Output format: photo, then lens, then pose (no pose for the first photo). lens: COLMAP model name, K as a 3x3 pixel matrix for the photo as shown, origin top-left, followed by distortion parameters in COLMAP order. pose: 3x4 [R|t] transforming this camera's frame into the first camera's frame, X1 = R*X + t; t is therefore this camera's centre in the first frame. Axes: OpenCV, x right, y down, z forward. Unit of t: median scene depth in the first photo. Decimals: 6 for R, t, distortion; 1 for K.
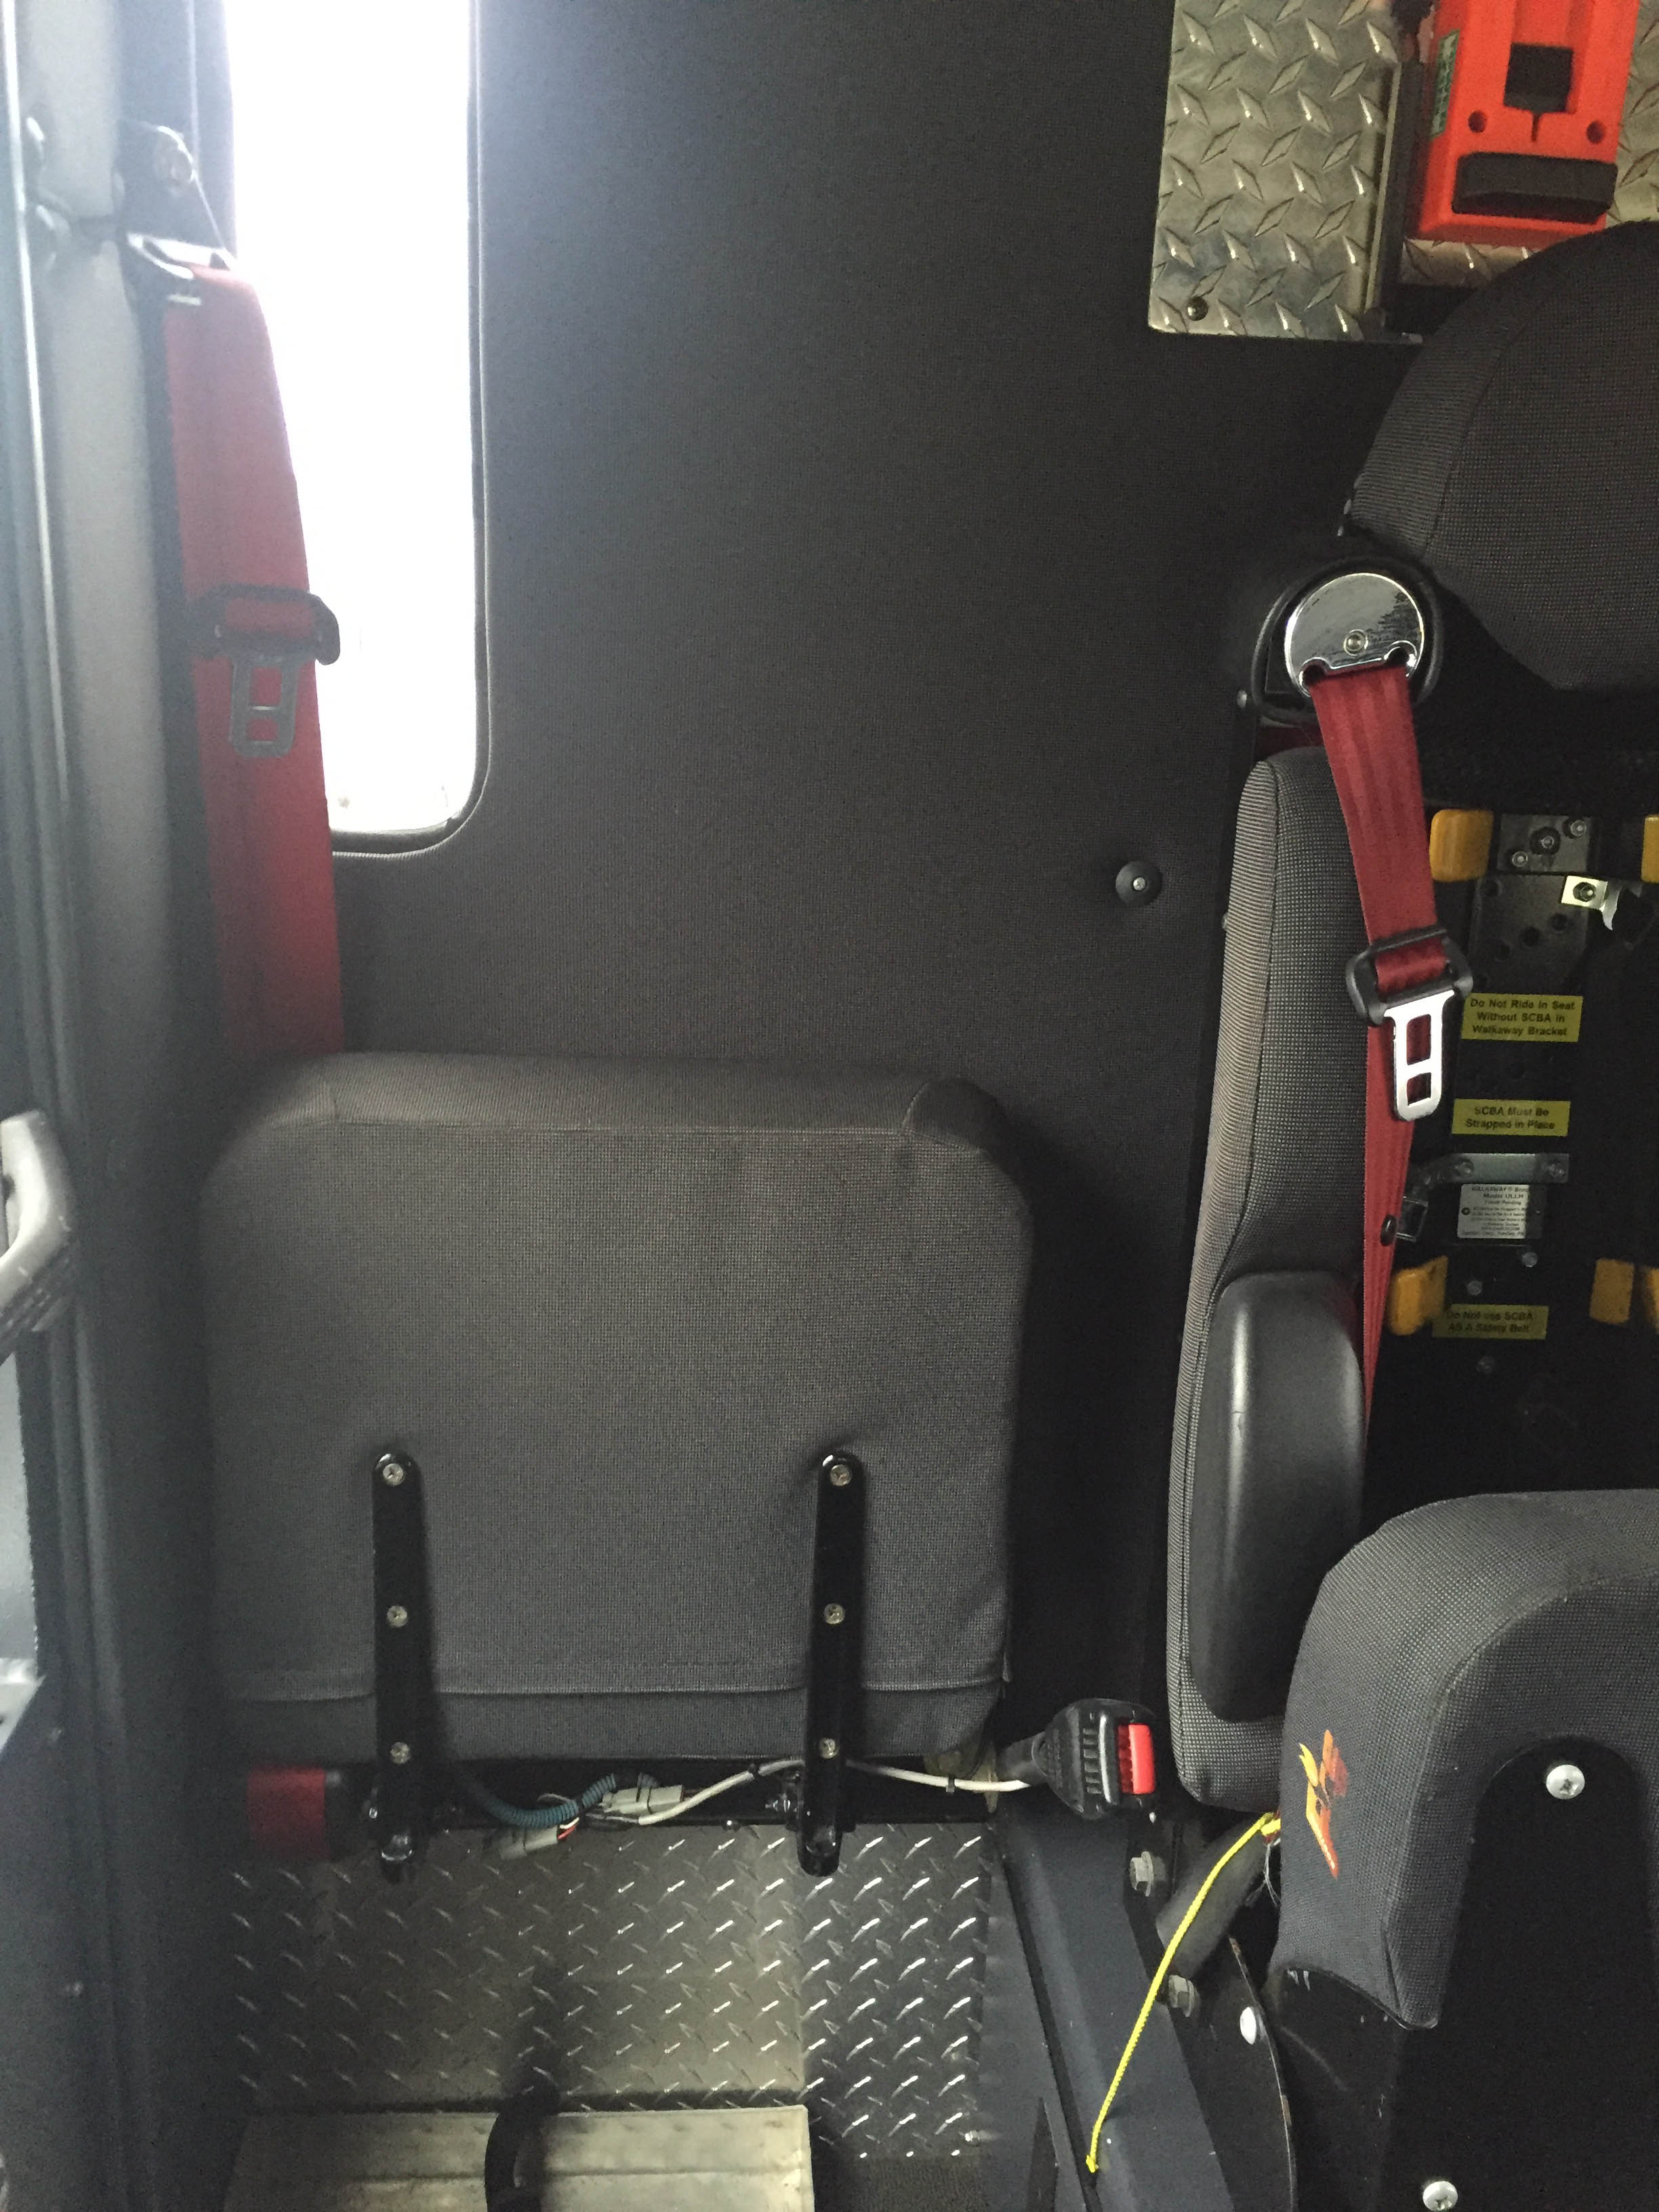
lens RADIAL K [[1897.6, 0, 829.1], [0, 1897.6, 1108.3], [0, 0, 1]] dist [0.077562, -0.105284]
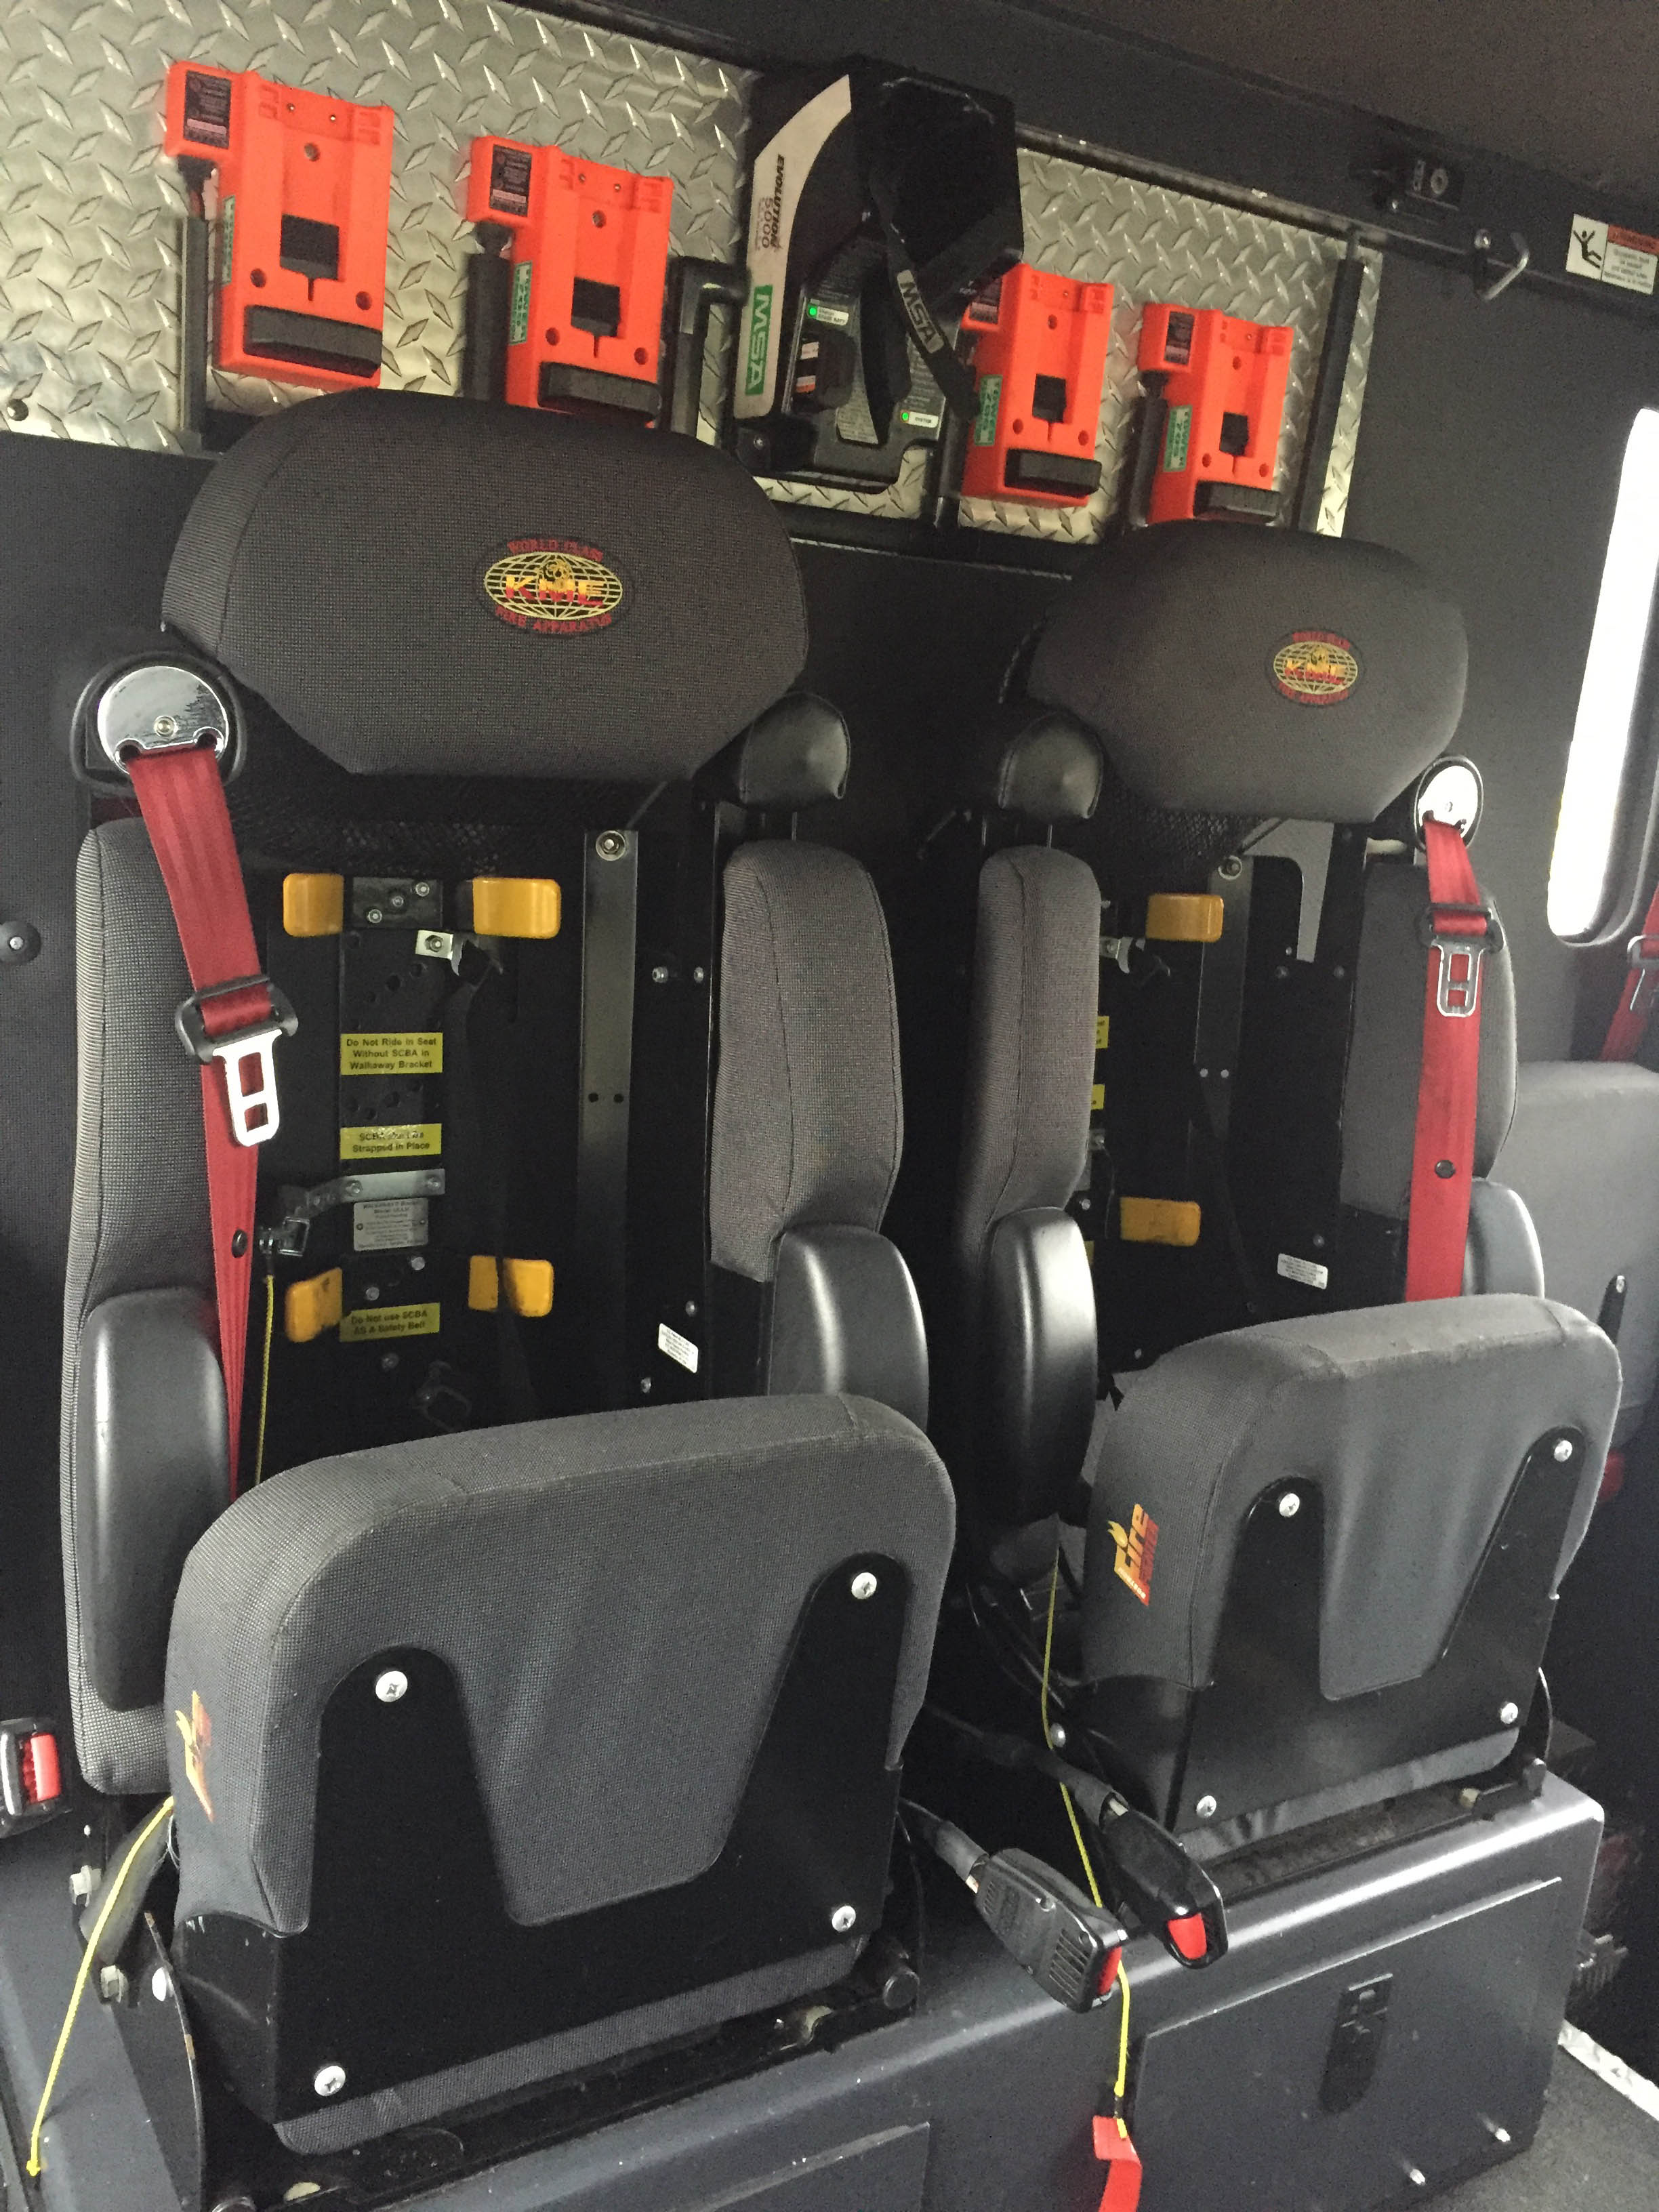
lens RADIAL K [[1897.6, 0, 829.1], [0, 1897.6, 1108.3], [0, 0, 1]] dist [0.077562, -0.105284]
pose [[0.887649, -0.063609, 0.456107, 0.085694], [0.077211, 0.996952, -0.011229, 0.021963], [-0.454003, 0.045184, 0.889854, -0.159364]]
